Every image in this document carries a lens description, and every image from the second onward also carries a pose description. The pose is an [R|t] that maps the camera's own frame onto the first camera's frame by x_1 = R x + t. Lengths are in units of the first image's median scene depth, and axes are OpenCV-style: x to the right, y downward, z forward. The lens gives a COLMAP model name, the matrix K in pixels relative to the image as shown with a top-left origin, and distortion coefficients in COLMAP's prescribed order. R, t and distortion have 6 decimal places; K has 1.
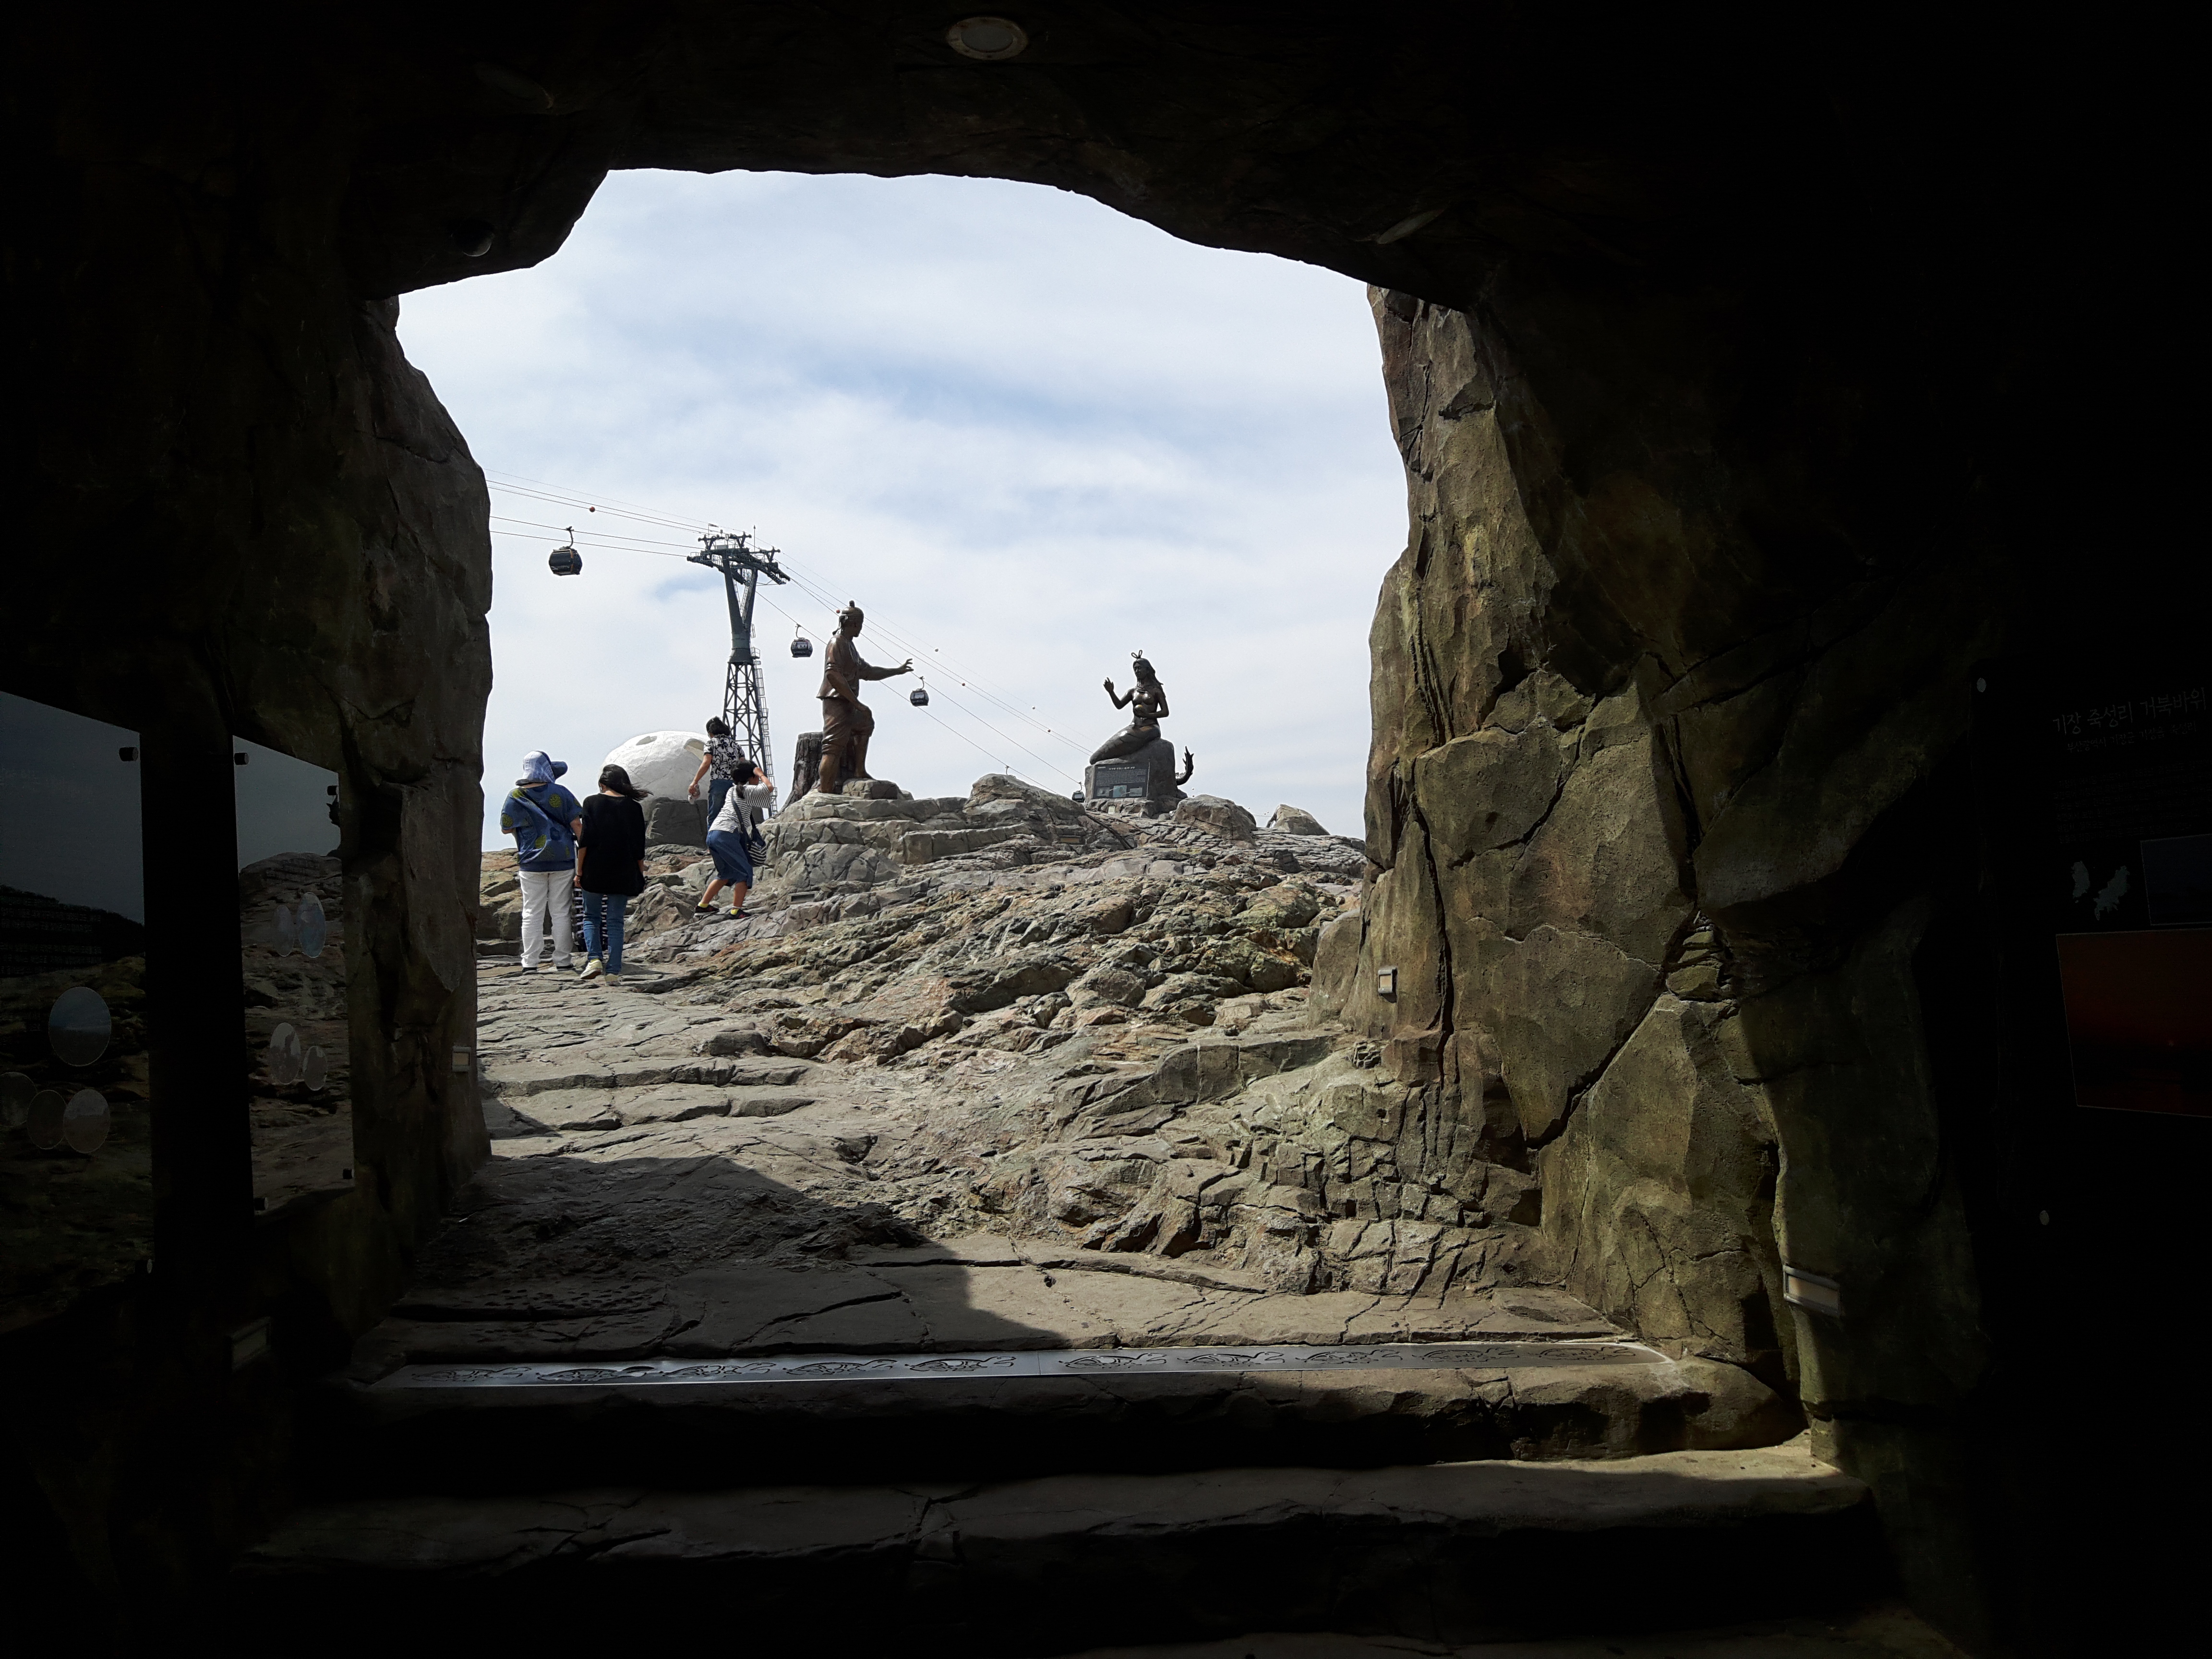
lens RADIAL K [[1804.7, 0, 1132.8], [0, 1804.7, 833.6], [0, 0, 1]] dist [0.108105, -0.232030]
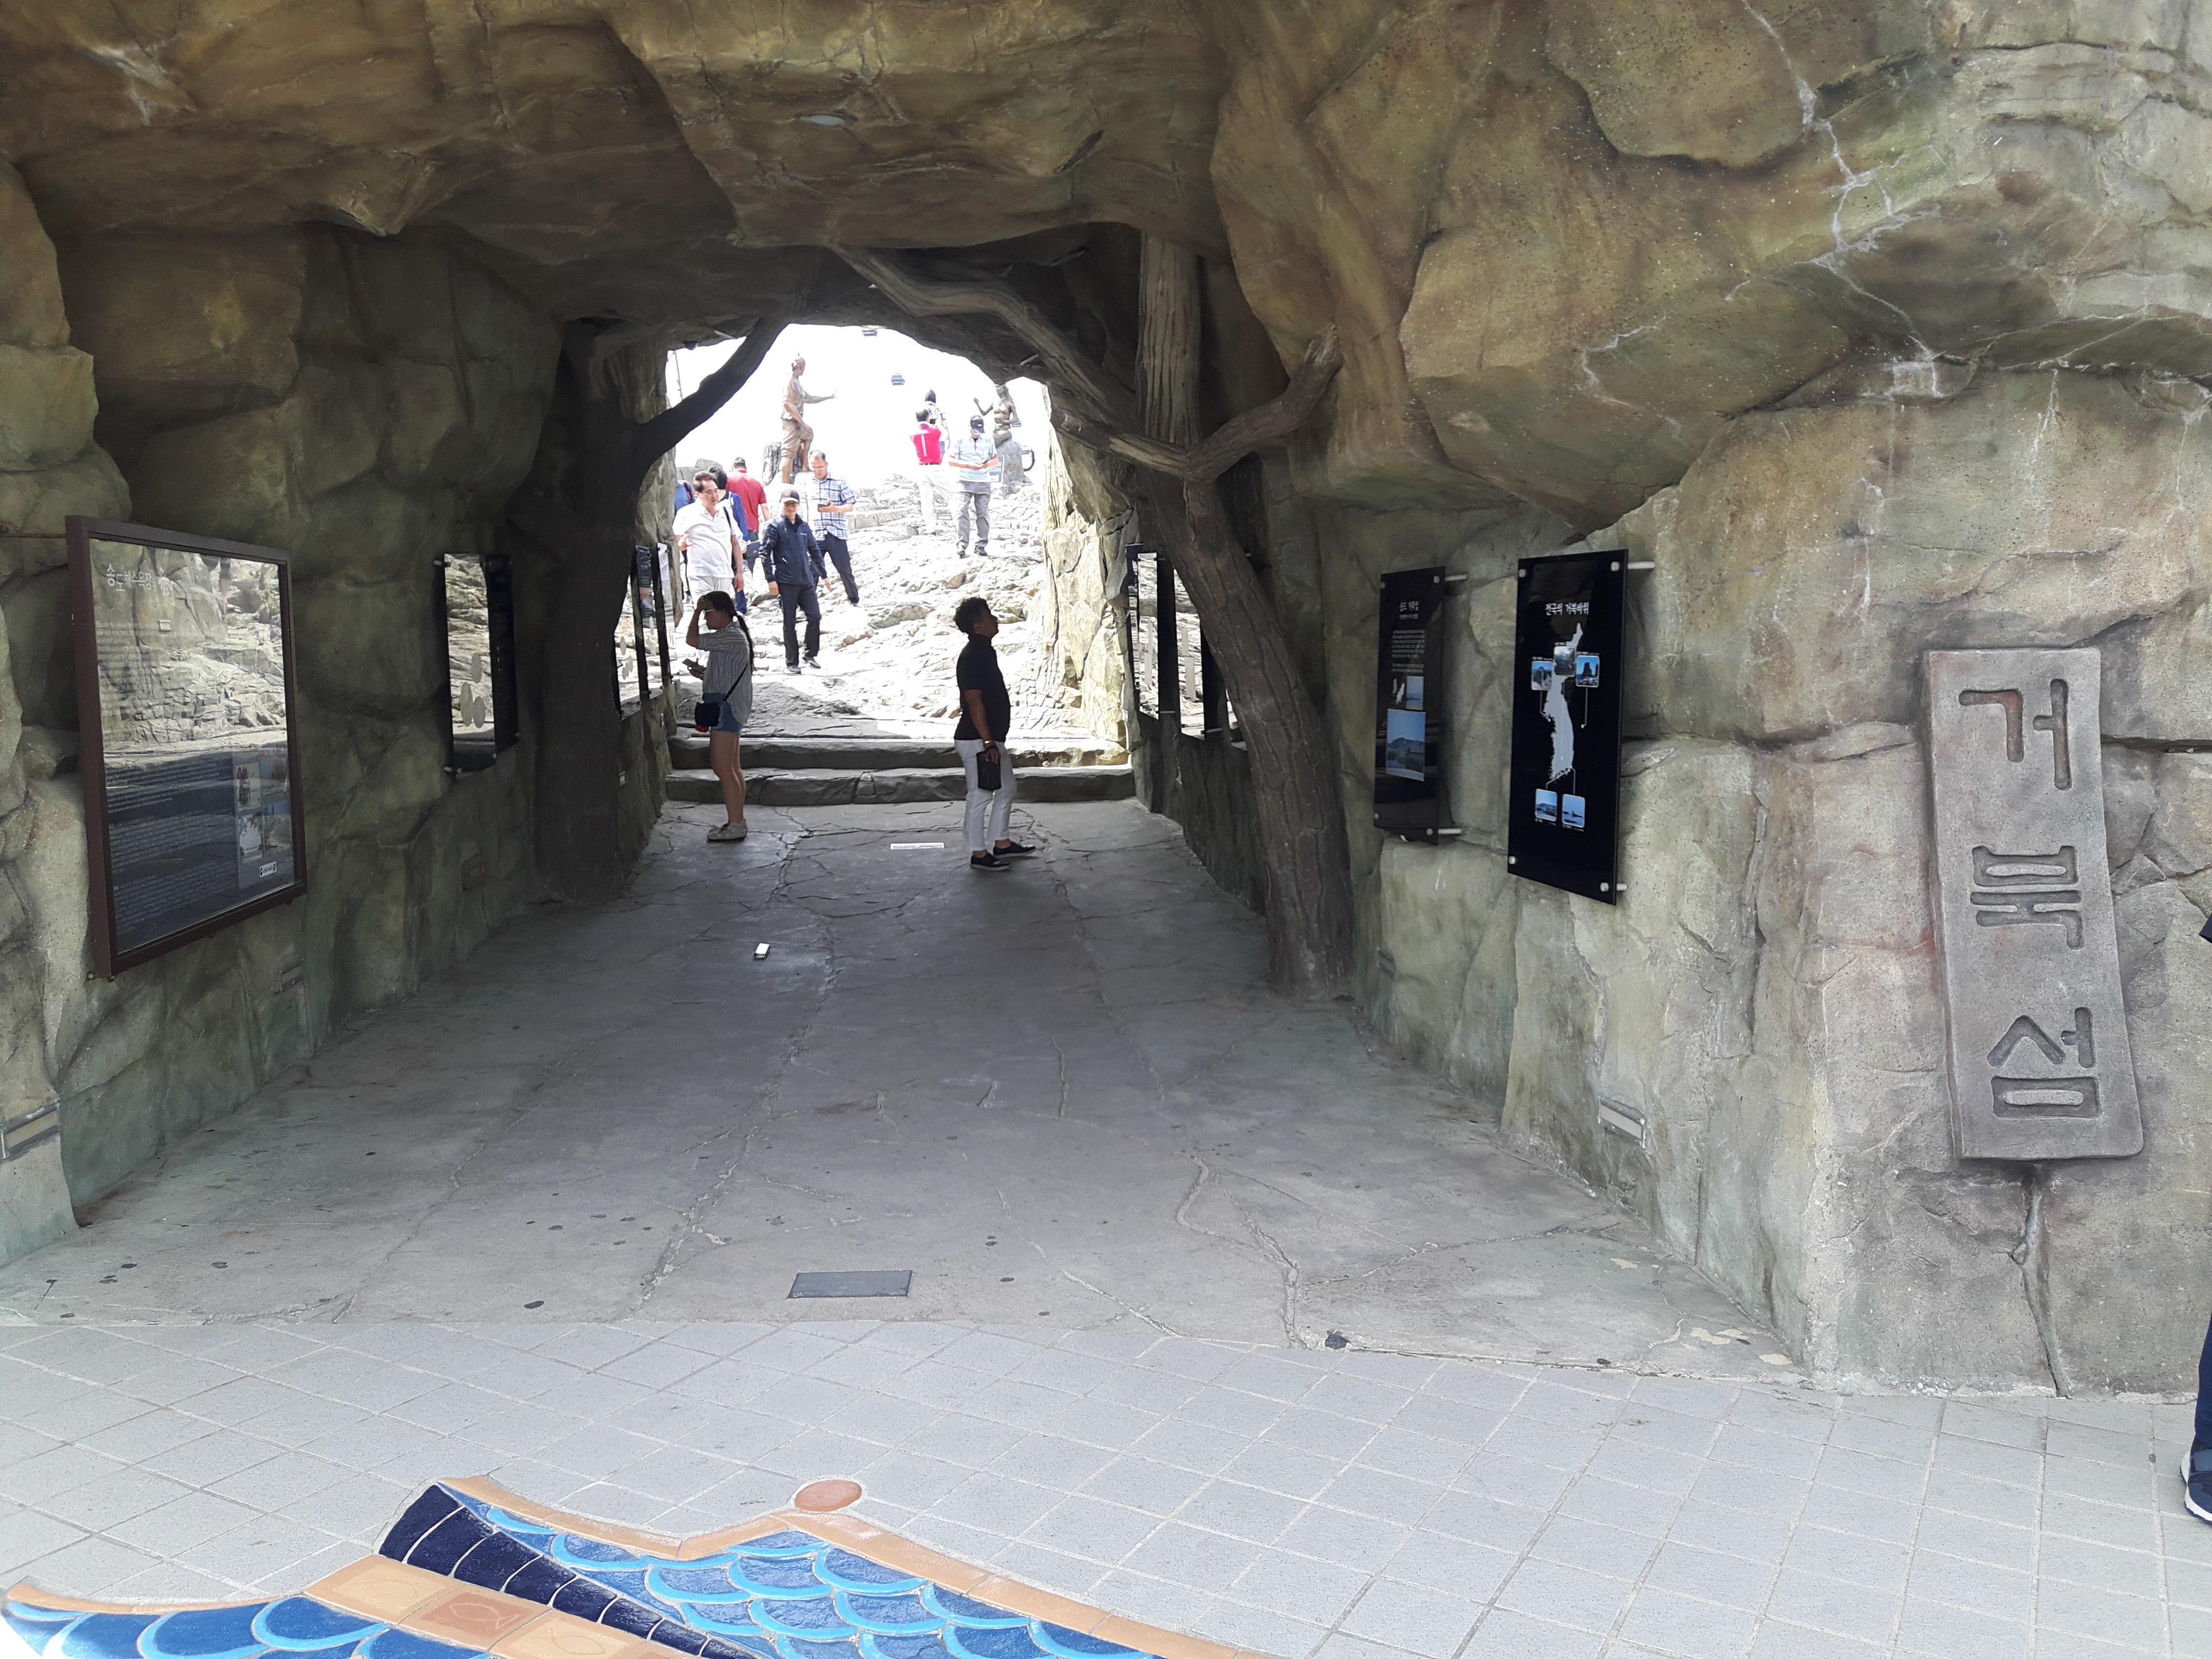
lens RADIAL K [[1804.7, 0, 1132.8], [0, 1804.7, 833.6], [0, 0, 1]] dist [0.108105, -0.232030]
pose [[0.998901, 0.011527, 0.045425, 0.171908], [-0.020704, 0.978103, 0.207088, -0.166565], [-0.042043, -0.207801, 0.977267, -1.690042]]
